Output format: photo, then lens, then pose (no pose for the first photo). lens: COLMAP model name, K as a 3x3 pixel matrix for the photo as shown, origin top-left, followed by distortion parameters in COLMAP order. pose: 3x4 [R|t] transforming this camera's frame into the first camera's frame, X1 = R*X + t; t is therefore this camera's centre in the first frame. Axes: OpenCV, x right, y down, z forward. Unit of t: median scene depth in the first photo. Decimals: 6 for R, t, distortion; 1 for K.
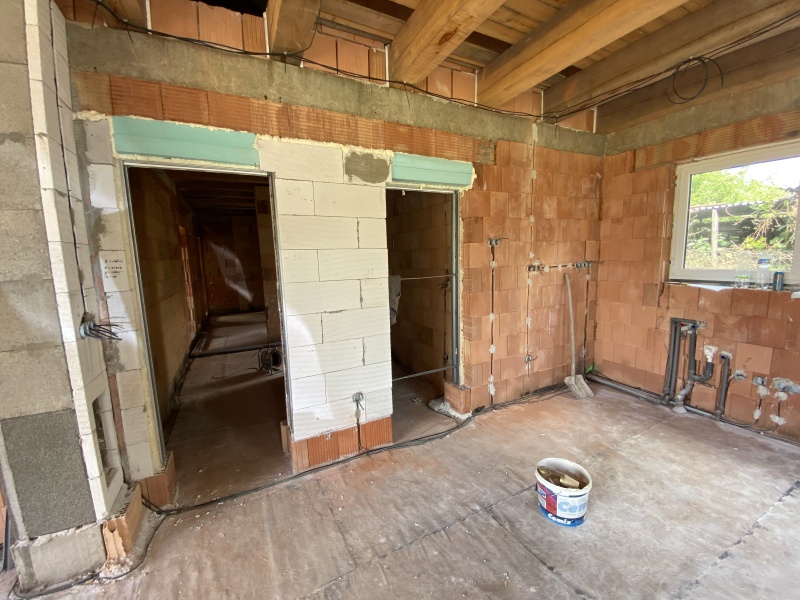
lens RADIAL K [[325.2, 0, 396.7], [0, 325.2, 299.7], [0, 0, 1]] dist [0.017711, -0.020480]
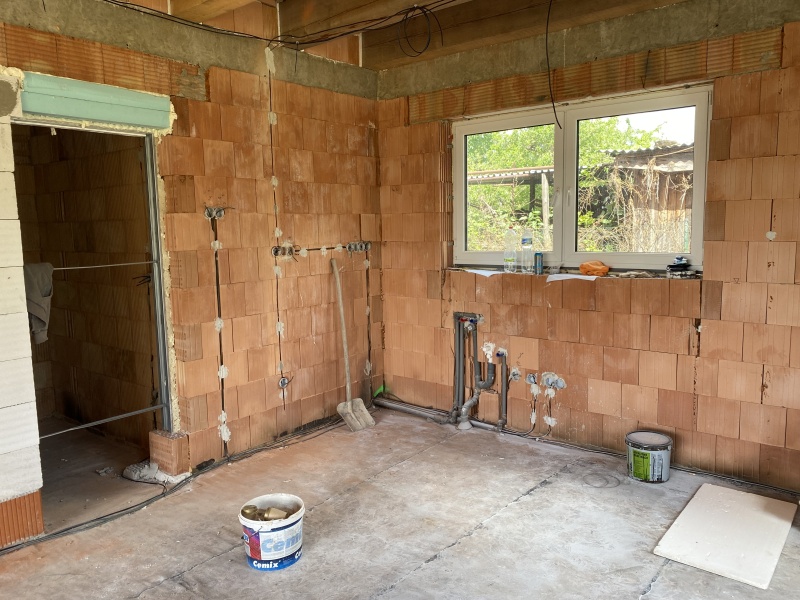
lens RADIAL K [[608.8, 0, 407.8], [0, 608.8, 293.8], [0, 0, 1]] dist [0.070622, -0.081880]
pose [[0.910480, -0.034480, 0.412112, 0.130546], [0.046413, 0.998742, -0.018978, 0.034147], [-0.410939, 0.036407, 0.910935, -0.324271]]
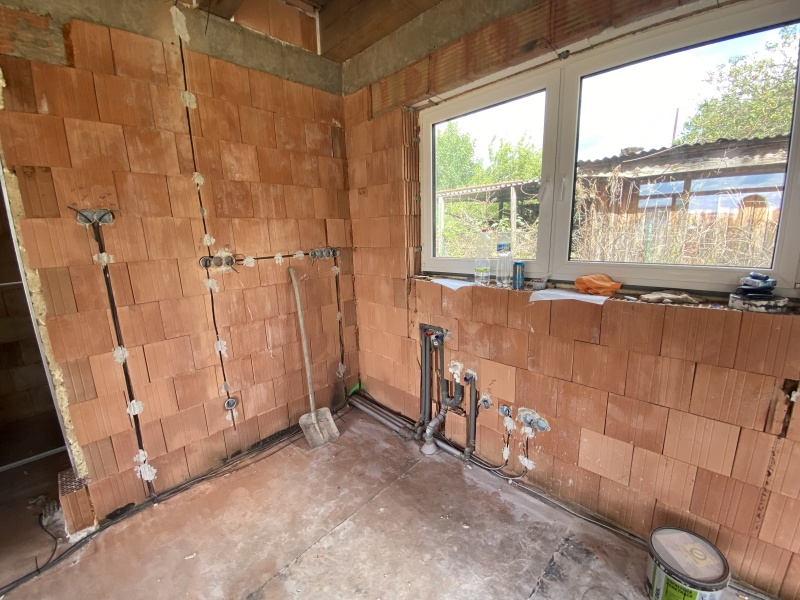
lens RADIAL K [[325.2, 0, 396.7], [0, 325.2, 299.7], [0, 0, 1]] dist [0.017711, -0.020480]
pose [[0.944971, -0.068086, 0.319990, 0.577163], [0.048760, 0.996491, 0.068035, -0.054617], [-0.323500, -0.048688, 0.944975, 0.329951]]
